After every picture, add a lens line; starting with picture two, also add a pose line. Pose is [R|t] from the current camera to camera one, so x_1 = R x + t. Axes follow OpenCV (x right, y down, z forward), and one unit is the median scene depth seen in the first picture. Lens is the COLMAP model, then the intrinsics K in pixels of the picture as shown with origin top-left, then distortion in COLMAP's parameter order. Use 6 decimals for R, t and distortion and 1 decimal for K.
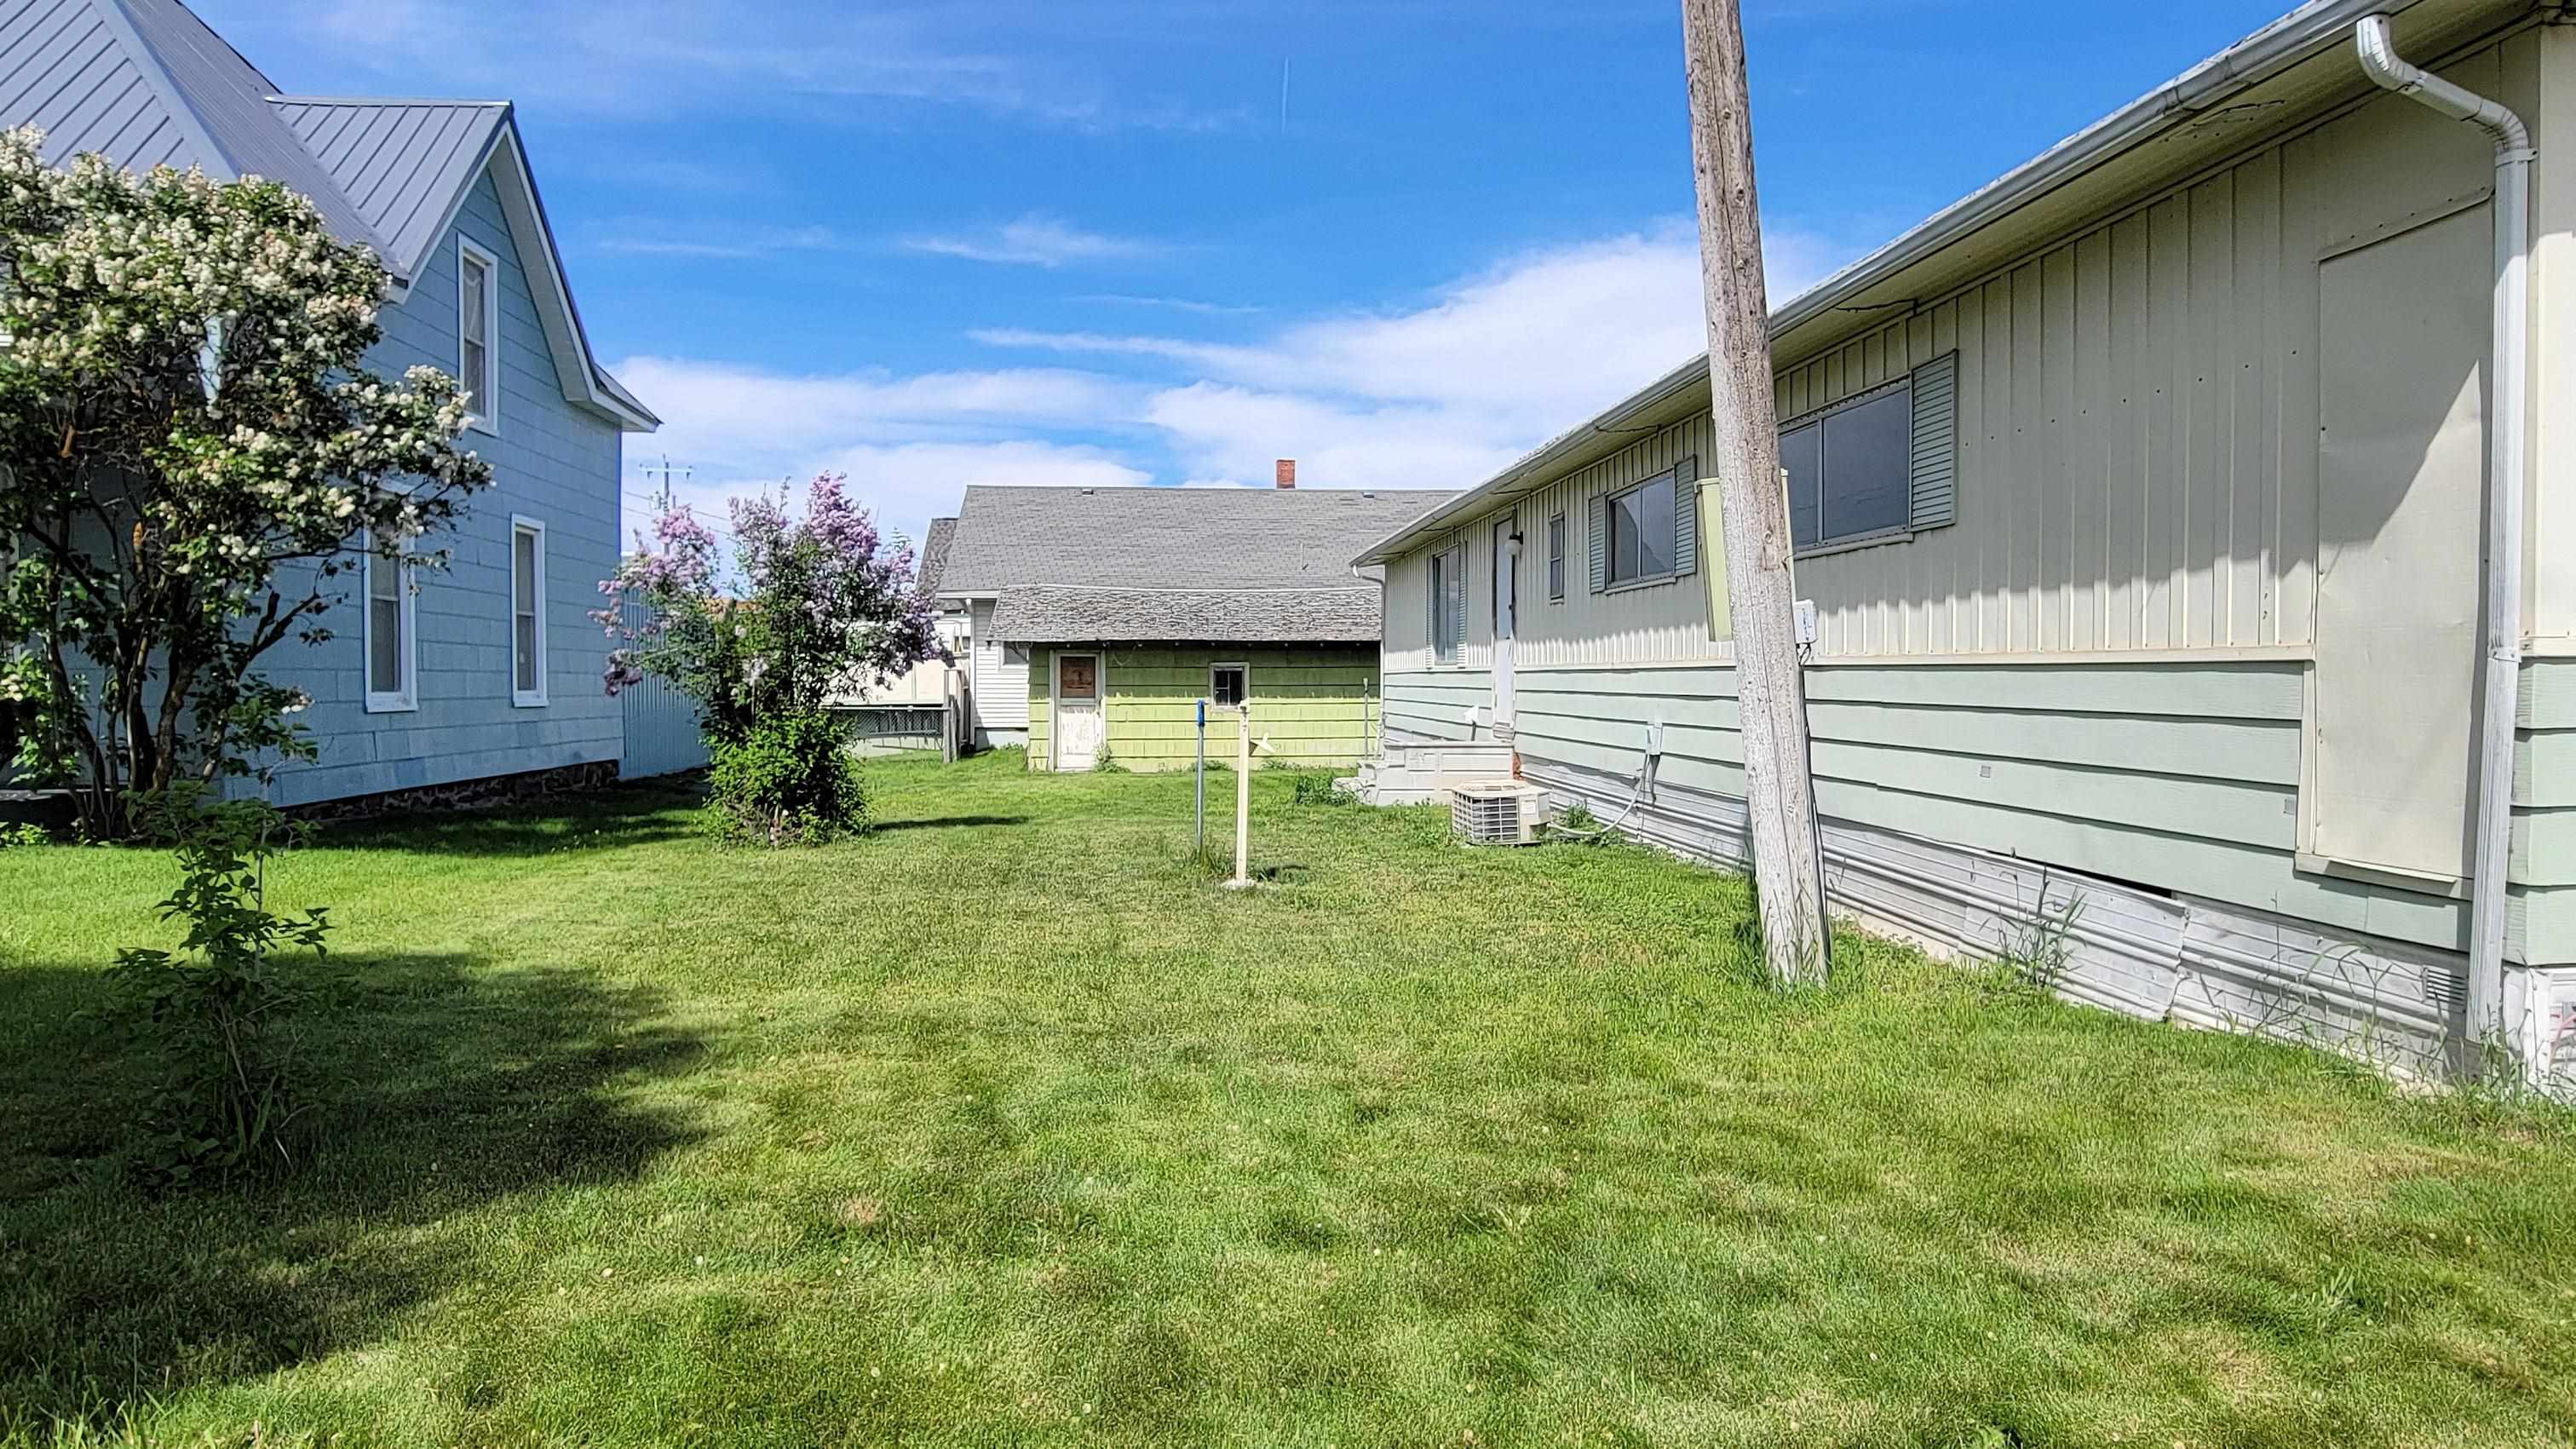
lens RADIAL K [[1563.0, 0, 1282.3], [0, 1563.0, 720.6], [0, 0, 1]] dist [-0.000426, -0.000193]
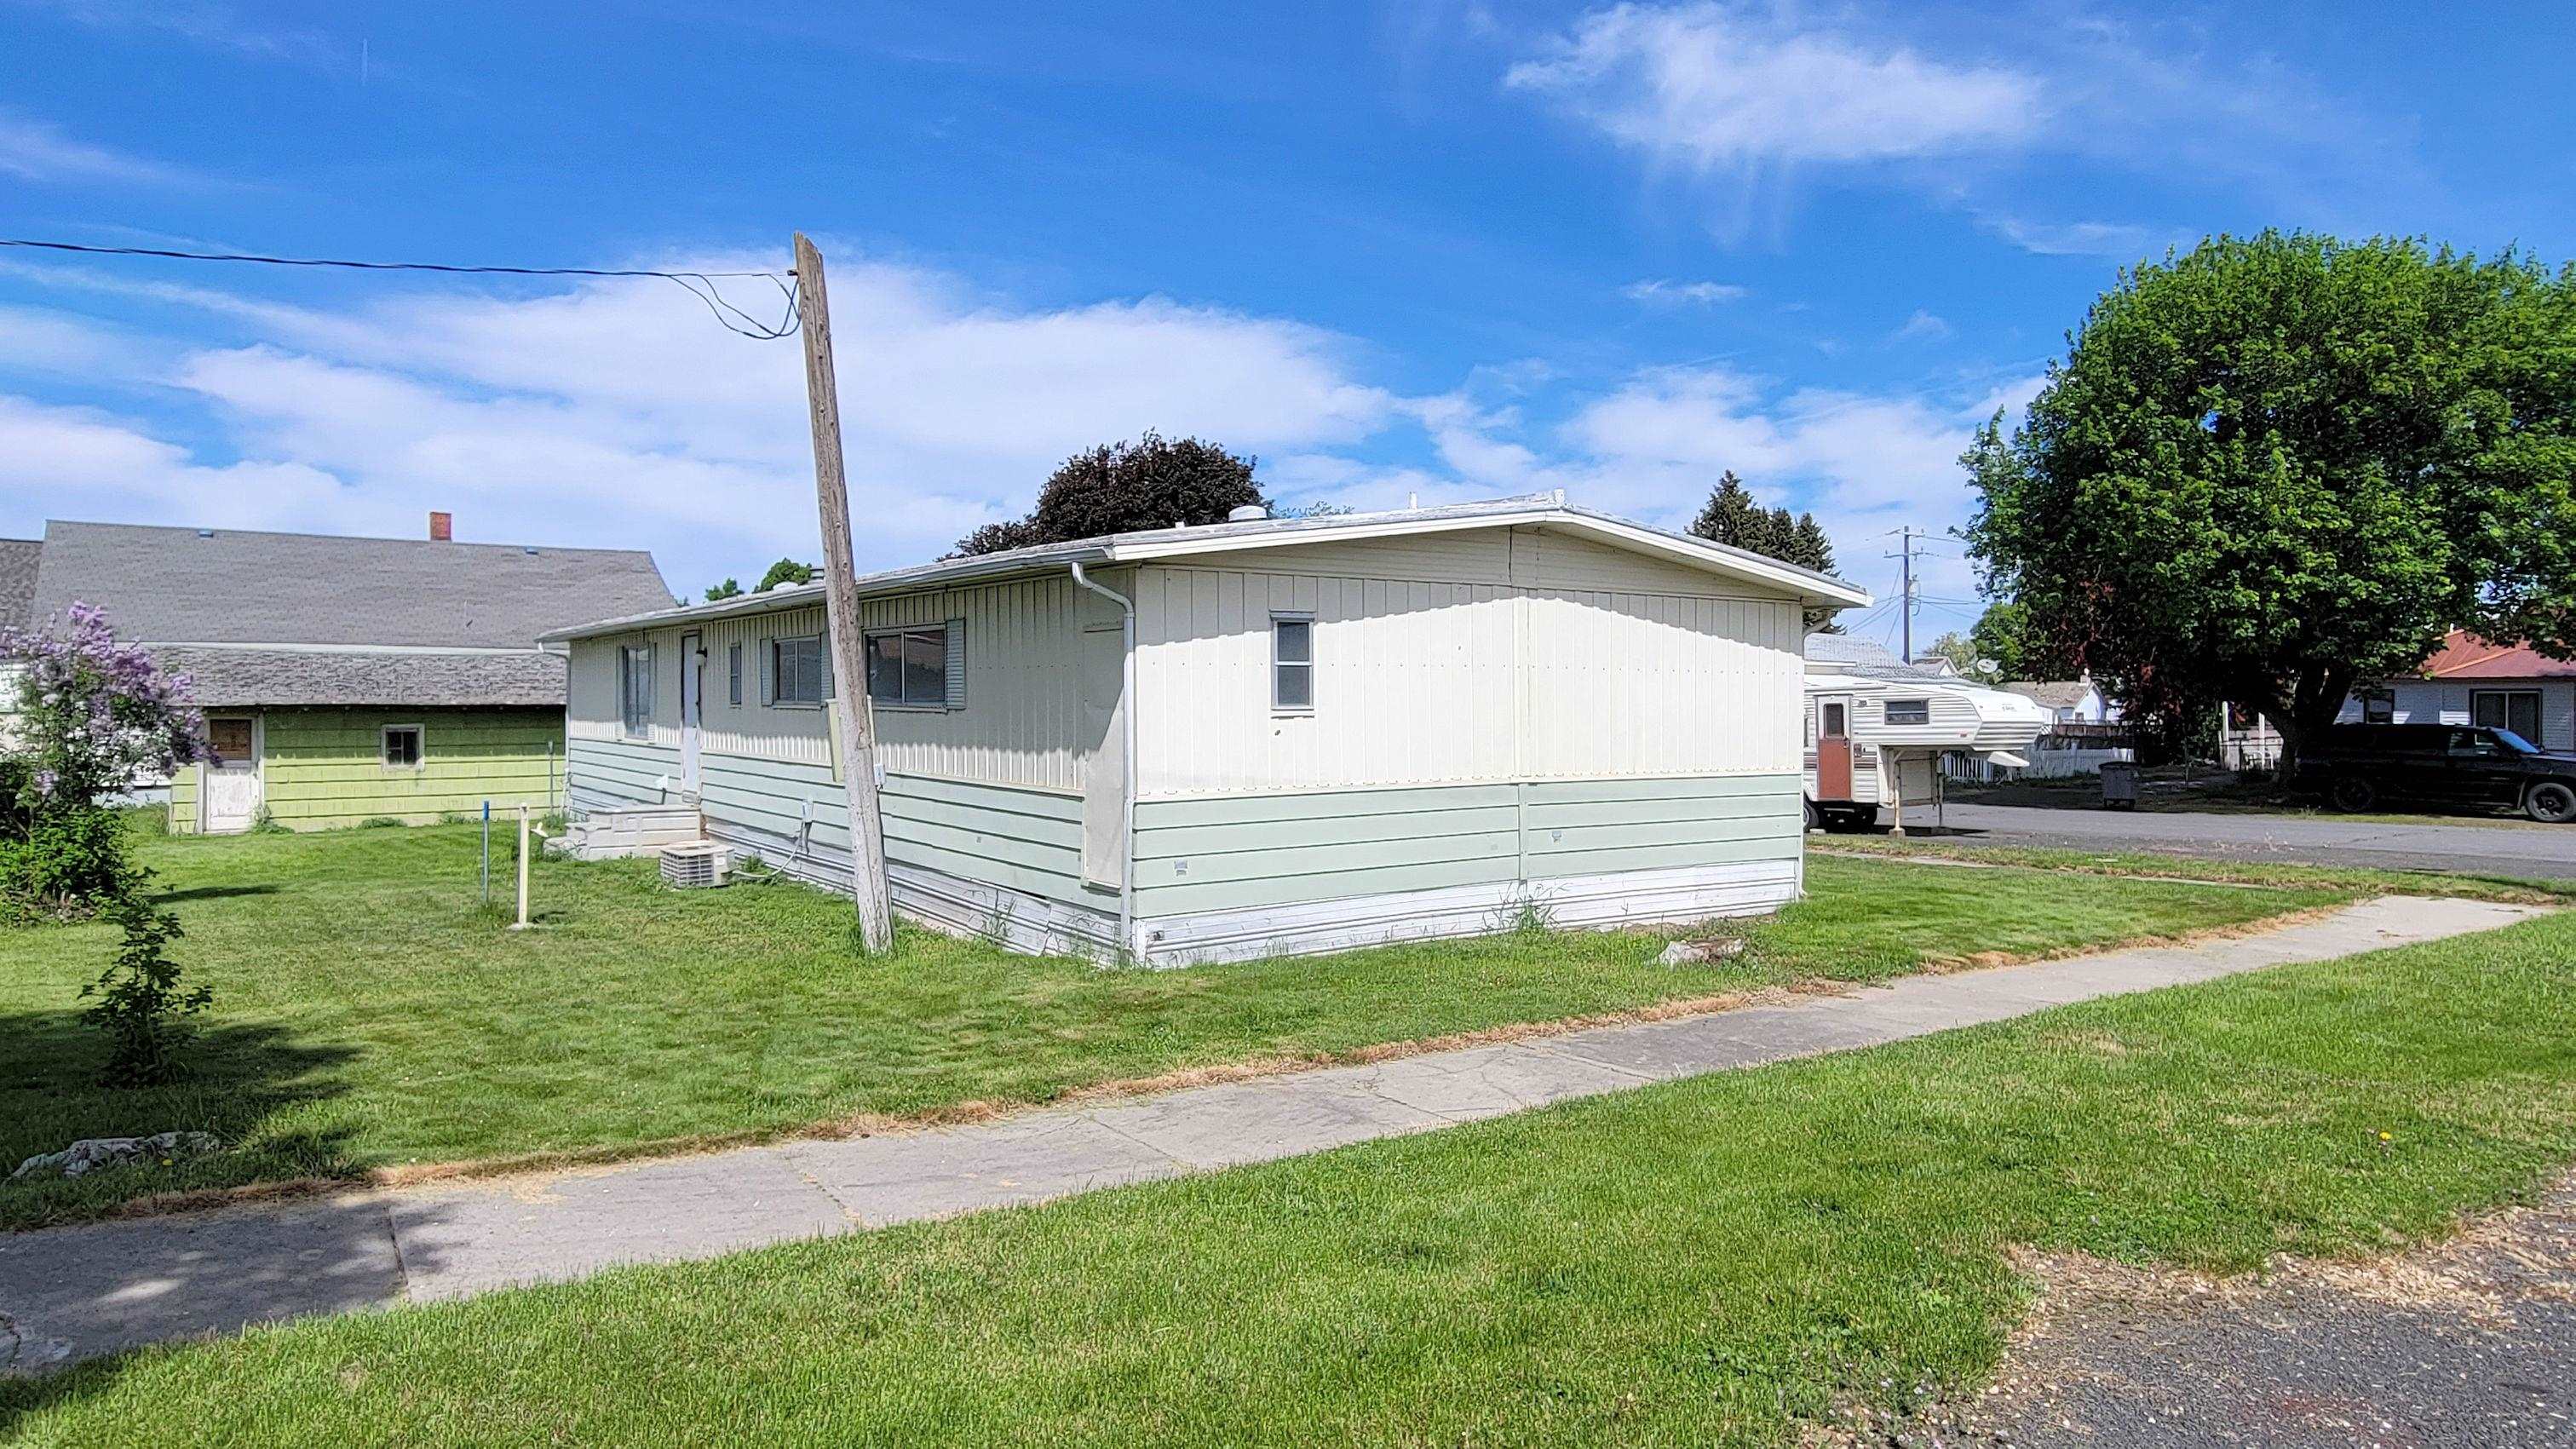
lens RADIAL K [[1563.0, 0, 1282.3], [0, 1563.0, 720.6], [0, 0, 1]] dist [-0.000426, -0.000193]
pose [[0.865730, -0.005823, 0.500477, -0.112644], [0.012014, 0.999886, -0.009149, -0.053411], [-0.500367, 0.013933, 0.865701, -0.504157]]
